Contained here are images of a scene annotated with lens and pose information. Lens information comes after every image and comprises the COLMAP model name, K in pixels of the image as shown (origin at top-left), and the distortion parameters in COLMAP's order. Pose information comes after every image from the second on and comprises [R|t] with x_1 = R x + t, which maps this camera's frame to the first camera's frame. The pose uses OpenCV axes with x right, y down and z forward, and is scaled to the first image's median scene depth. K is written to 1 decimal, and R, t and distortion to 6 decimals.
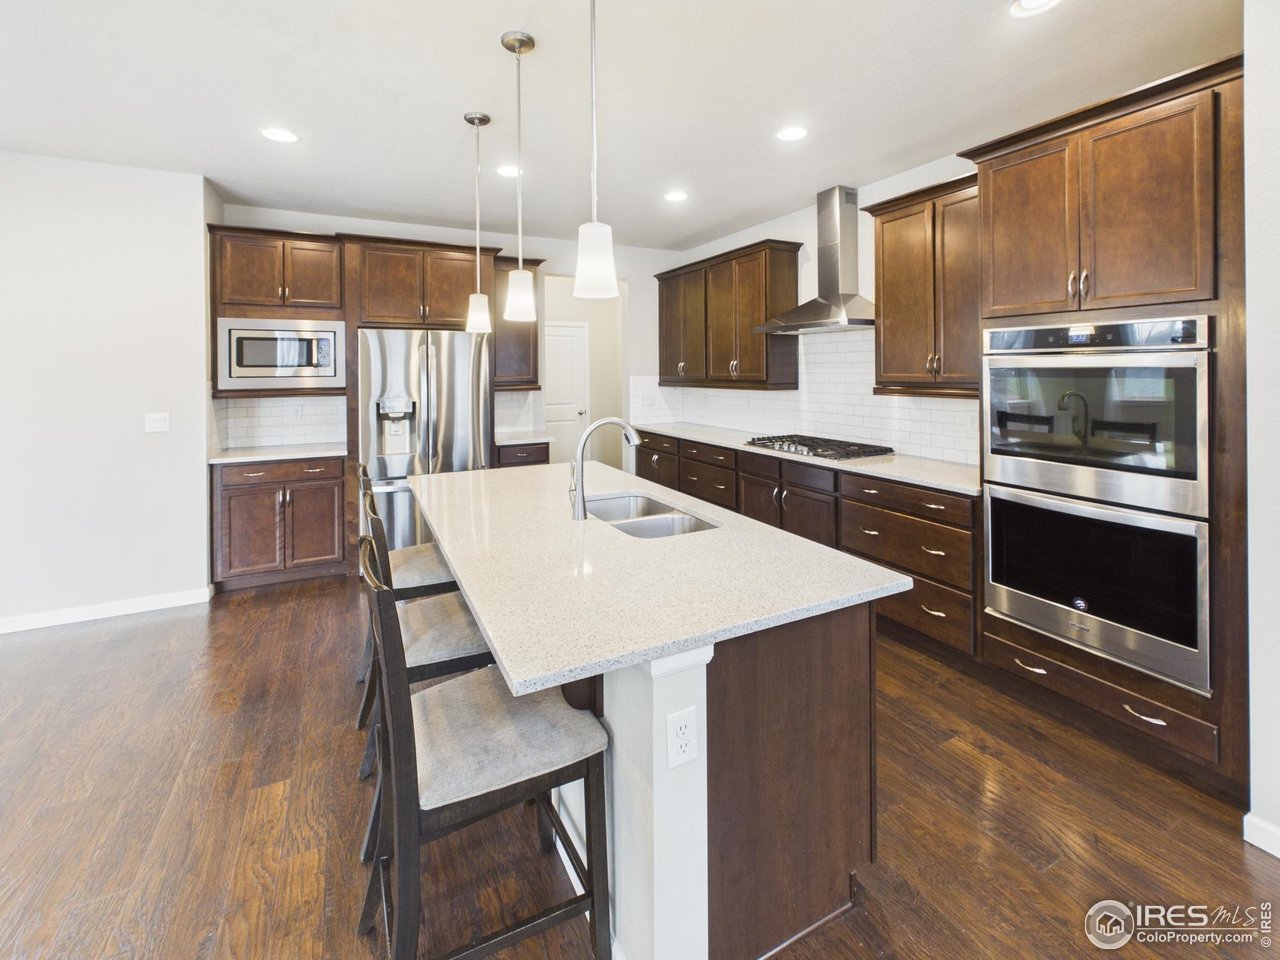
lens RADIAL K [[561.6, 0, 638.7], [0, 561.6, 372.7], [0, 0, 1]] dist [0.003279, 0.000196]
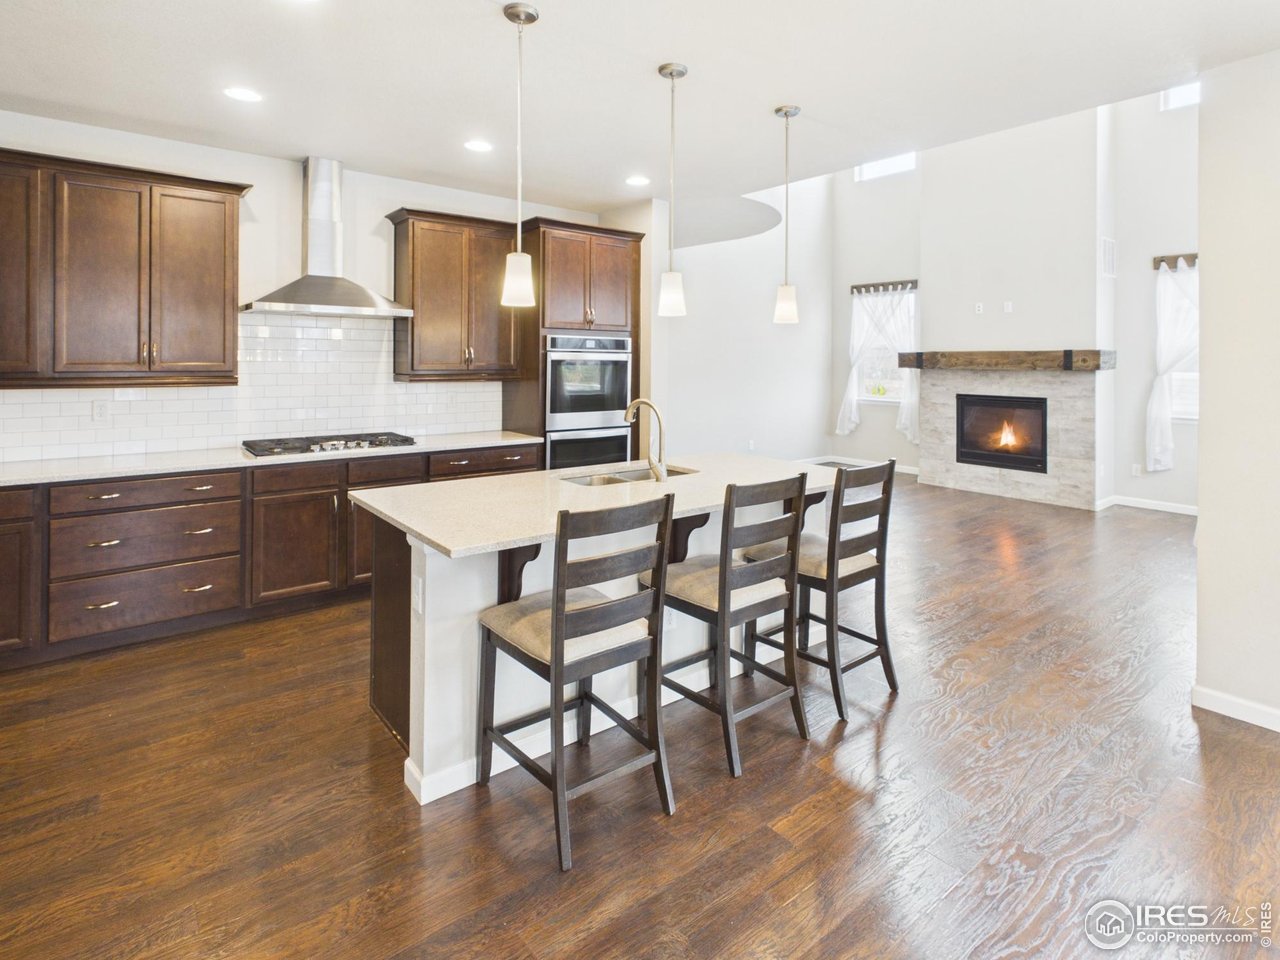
lens RADIAL K [[672.9, 0, 640.0], [0, 672.9, 356.7], [0, 0, 1]] dist [0.000908, 0.000306]
pose [[-0.197568, 0.013404, 0.980197, -0.871307], [-0.002750, 0.999895, -0.014228, 0.006376], [-0.980285, -0.005506, -0.197511, 0.758002]]
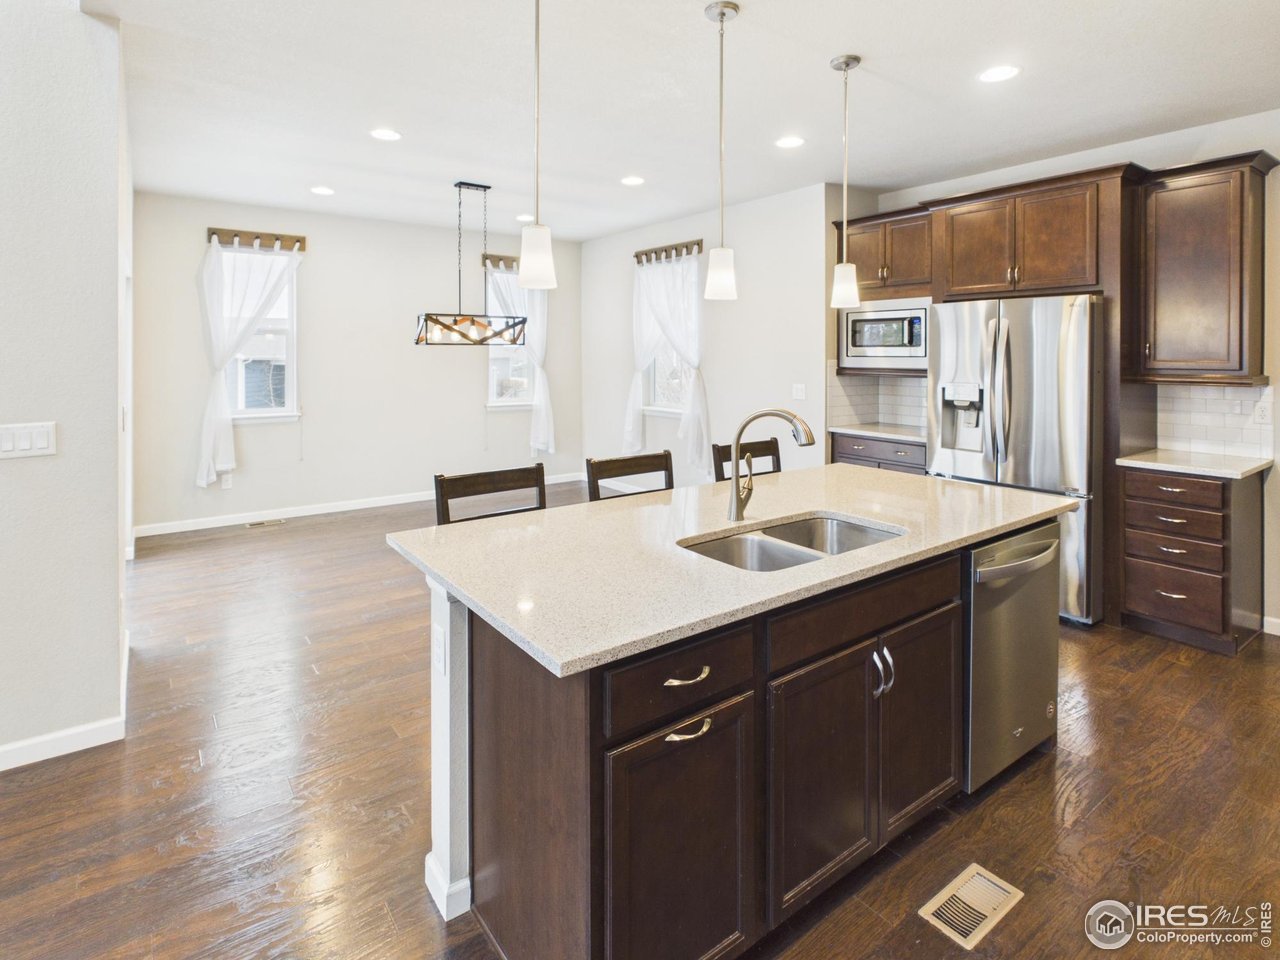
lens RADIAL K [[672.9, 0, 640.0], [0, 672.9, 356.7], [0, 0, 1]] dist [0.000908, 0.000306]
pose [[0.160784, 0.012343, -0.986913, 0.514206], [-0.004101, 0.999922, 0.011838, -0.004981], [0.986981, 0.002144, 0.160822, 0.382511]]
